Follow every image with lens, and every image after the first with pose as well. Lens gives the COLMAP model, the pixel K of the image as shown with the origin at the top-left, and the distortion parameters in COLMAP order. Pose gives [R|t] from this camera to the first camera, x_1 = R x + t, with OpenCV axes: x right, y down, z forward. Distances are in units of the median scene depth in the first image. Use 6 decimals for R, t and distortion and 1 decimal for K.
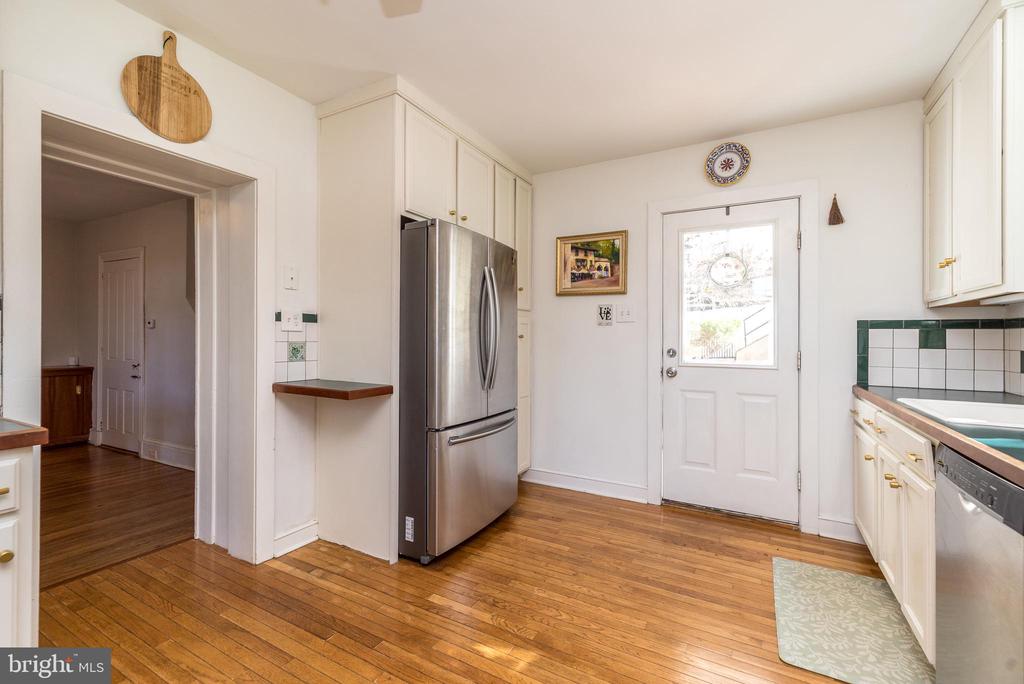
lens RADIAL K [[449.4, 0, 508.7], [0, 449.4, 334.6], [0, 0, 1]] dist [0.000351, 0.000188]
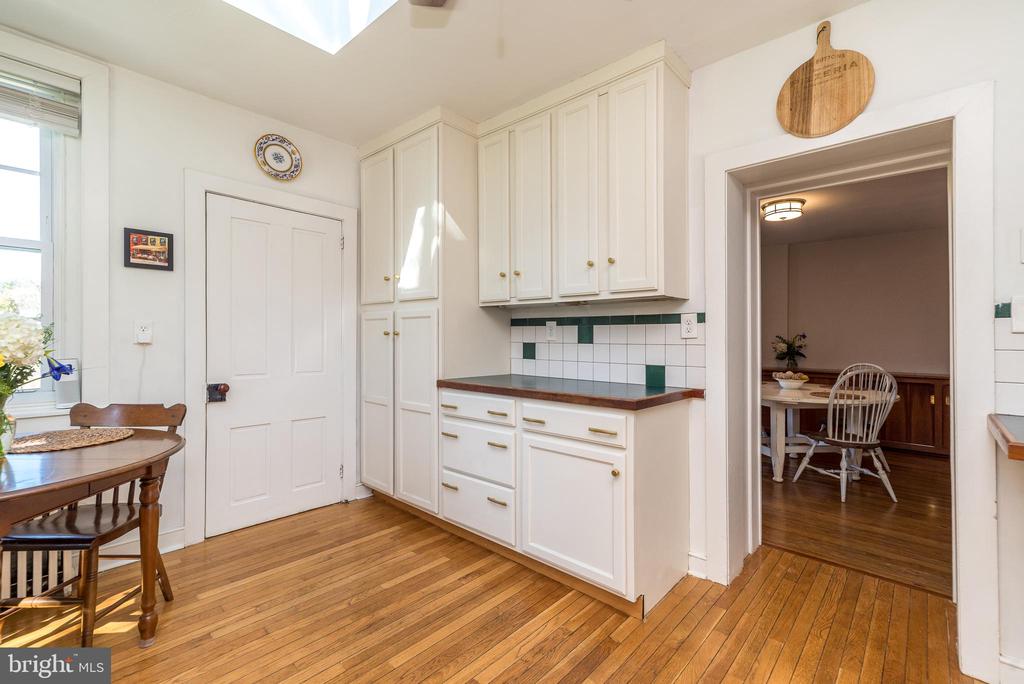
lens RADIAL K [[444.3, 0, 512.0], [0, 444.3, 342.0], [0, 0, 1]] dist [0.001478, 0.000240]
pose [[-0.236344, -0.003306, -0.971664, 0.313546], [-0.002048, 0.999994, -0.002905, 0.008875], [0.971667, 0.001304, -0.236349, 0.572488]]
